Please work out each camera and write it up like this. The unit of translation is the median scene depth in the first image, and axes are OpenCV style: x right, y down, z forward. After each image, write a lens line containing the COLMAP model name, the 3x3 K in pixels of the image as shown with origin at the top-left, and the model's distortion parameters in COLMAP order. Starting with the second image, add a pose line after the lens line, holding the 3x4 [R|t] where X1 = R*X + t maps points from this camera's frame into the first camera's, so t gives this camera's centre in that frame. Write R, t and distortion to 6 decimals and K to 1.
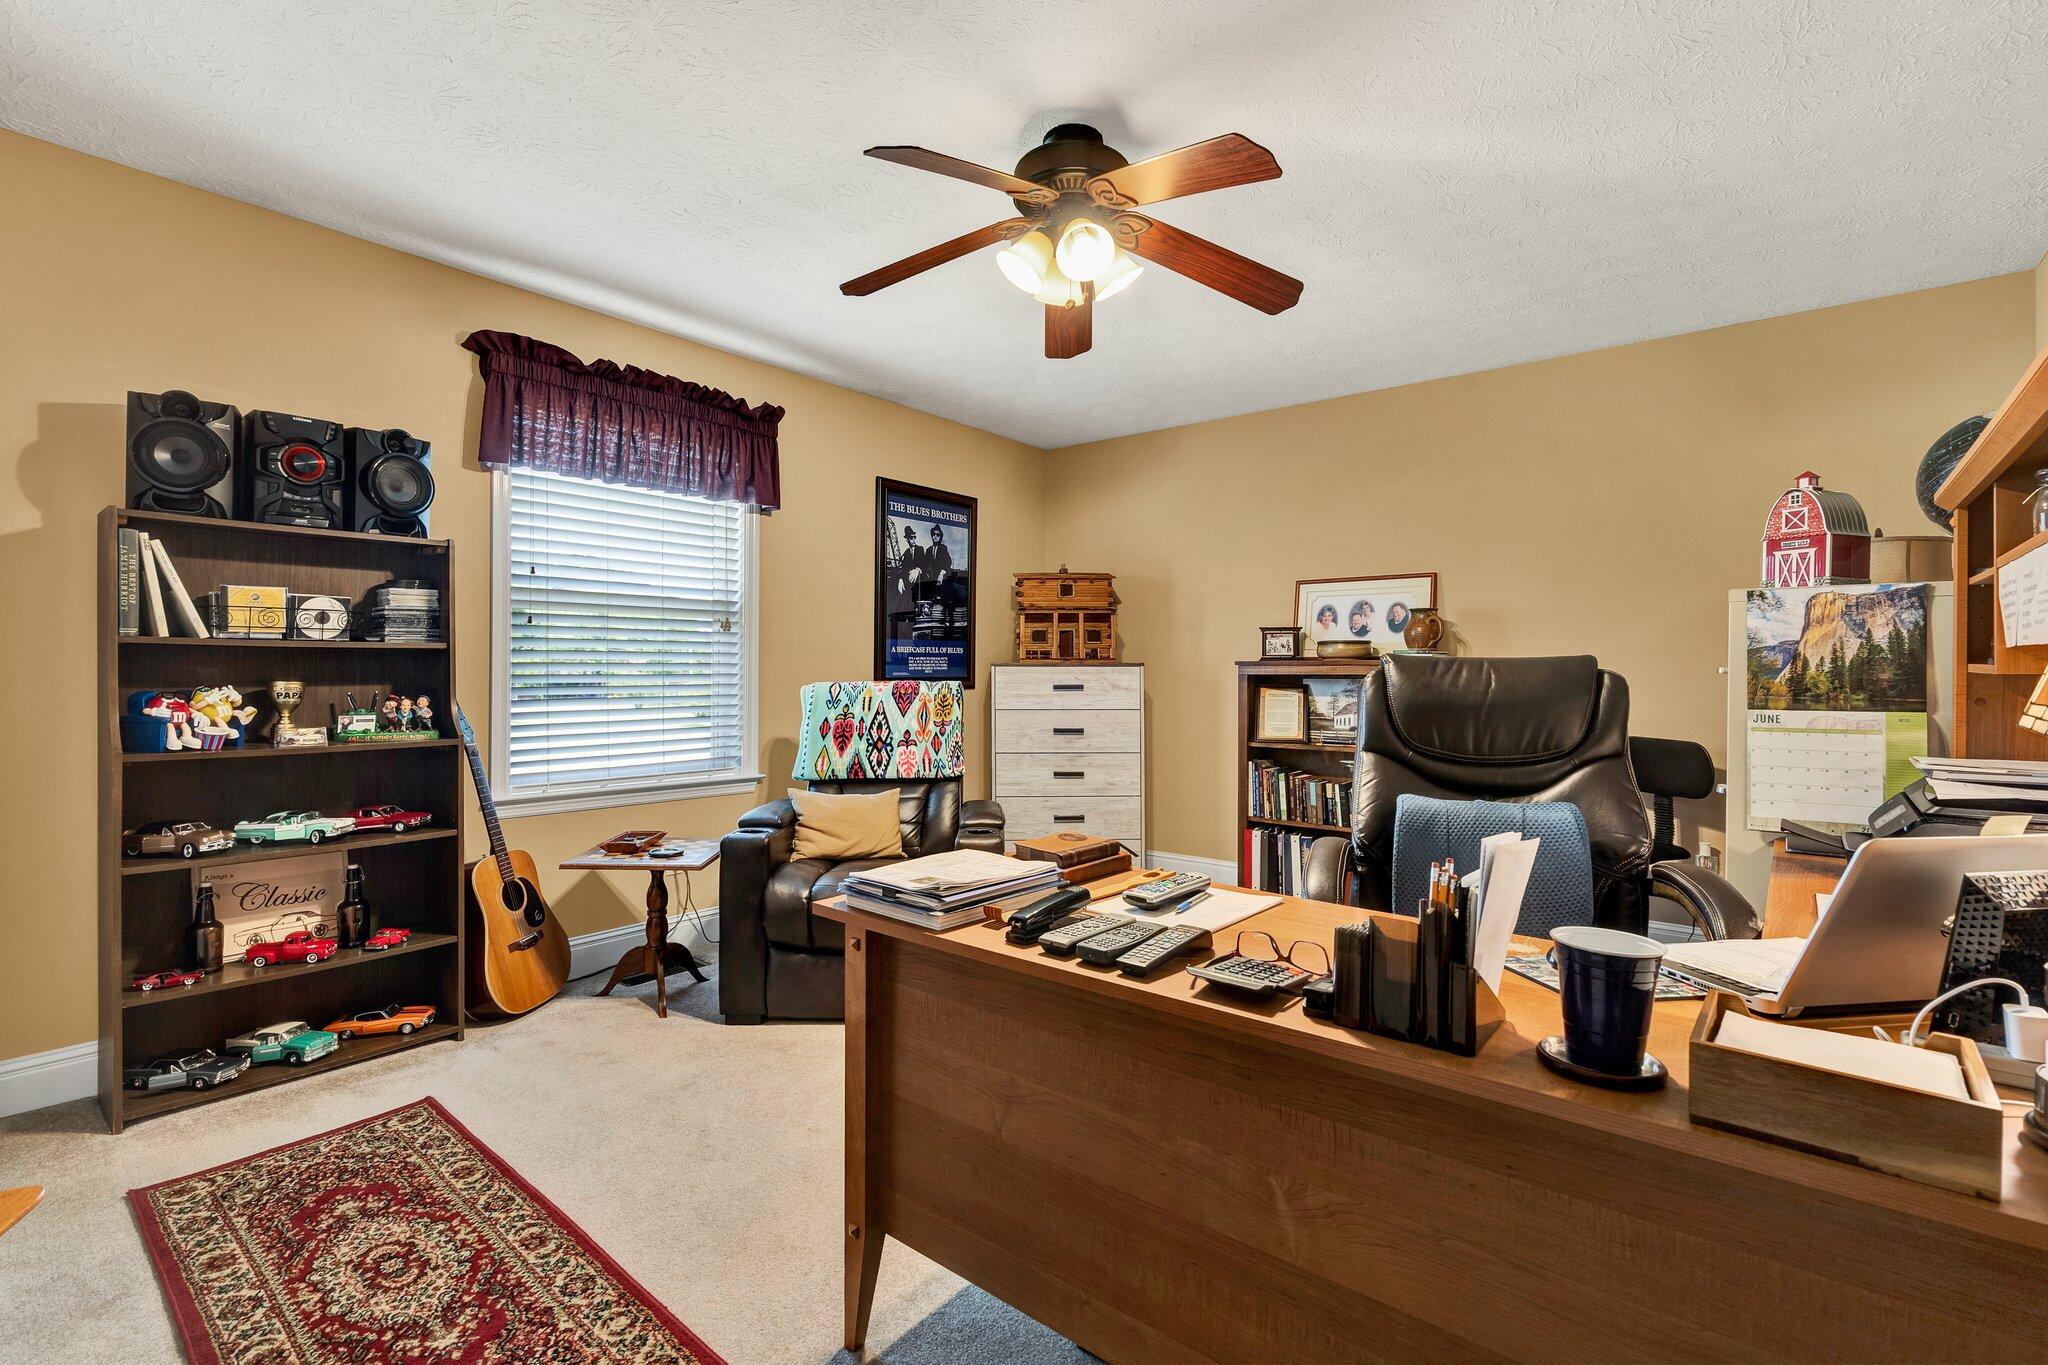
lens RADIAL K [[934.2, 0, 1023.7], [0, 934.2, 674.1], [0, 0, 1]] dist [-0.002611, 0.002005]
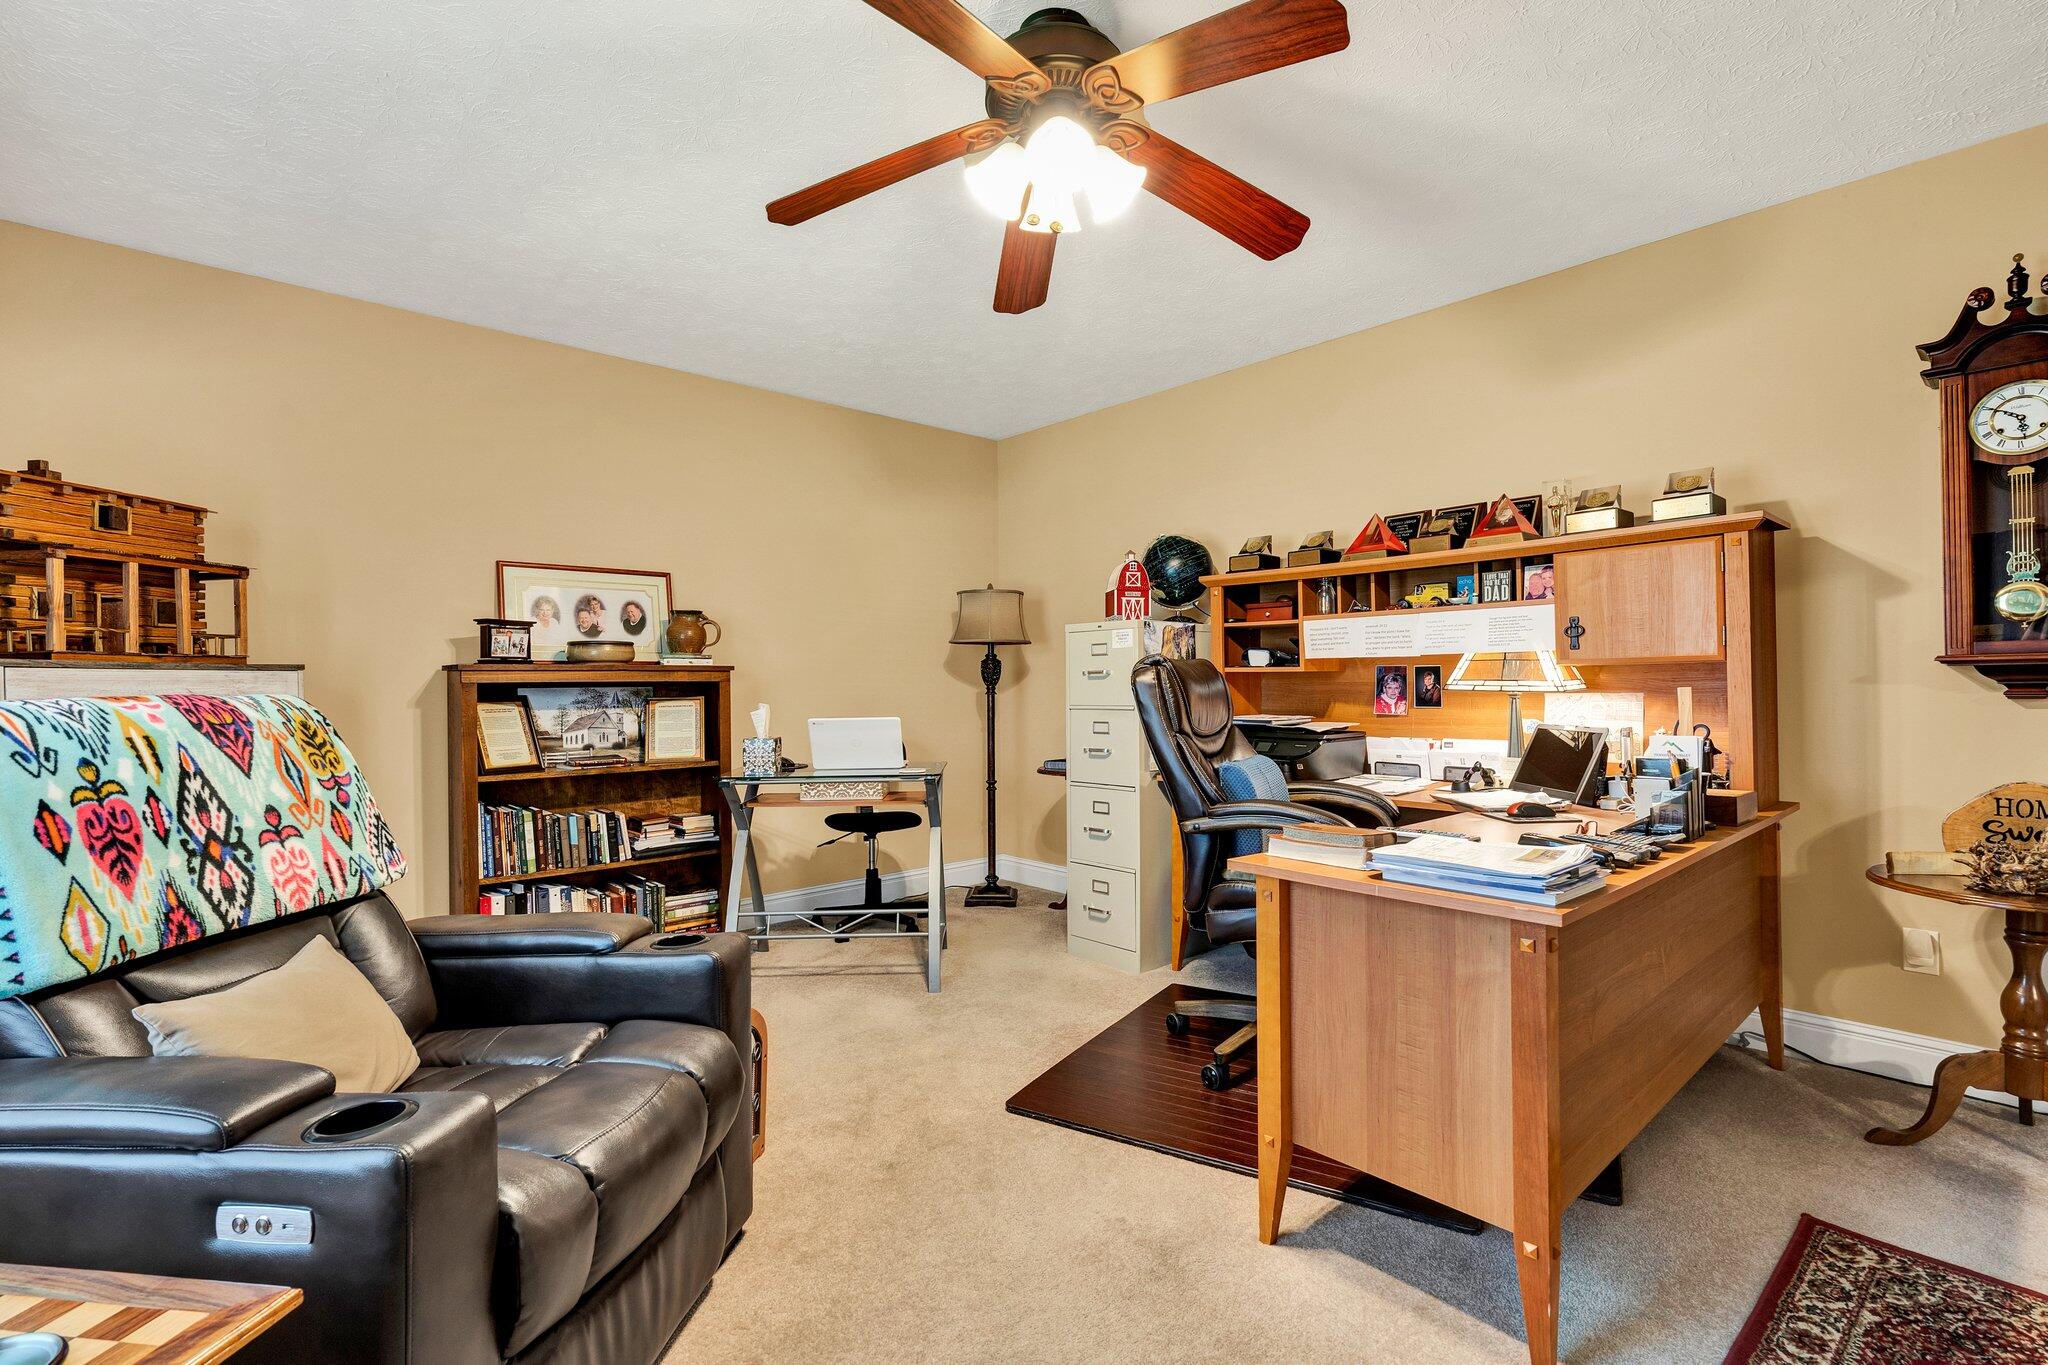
lens RADIAL K [[934.2, 0, 1022.7], [0, 934.2, 683.7], [0, 0, 1]] dist [-0.002611, 0.002005]
pose [[0.152054, -0.003770, 0.988365, -0.500108], [0.013761, 0.999904, 0.001697, 0.006903], [-0.988276, 0.013343, 0.152091, 0.580009]]
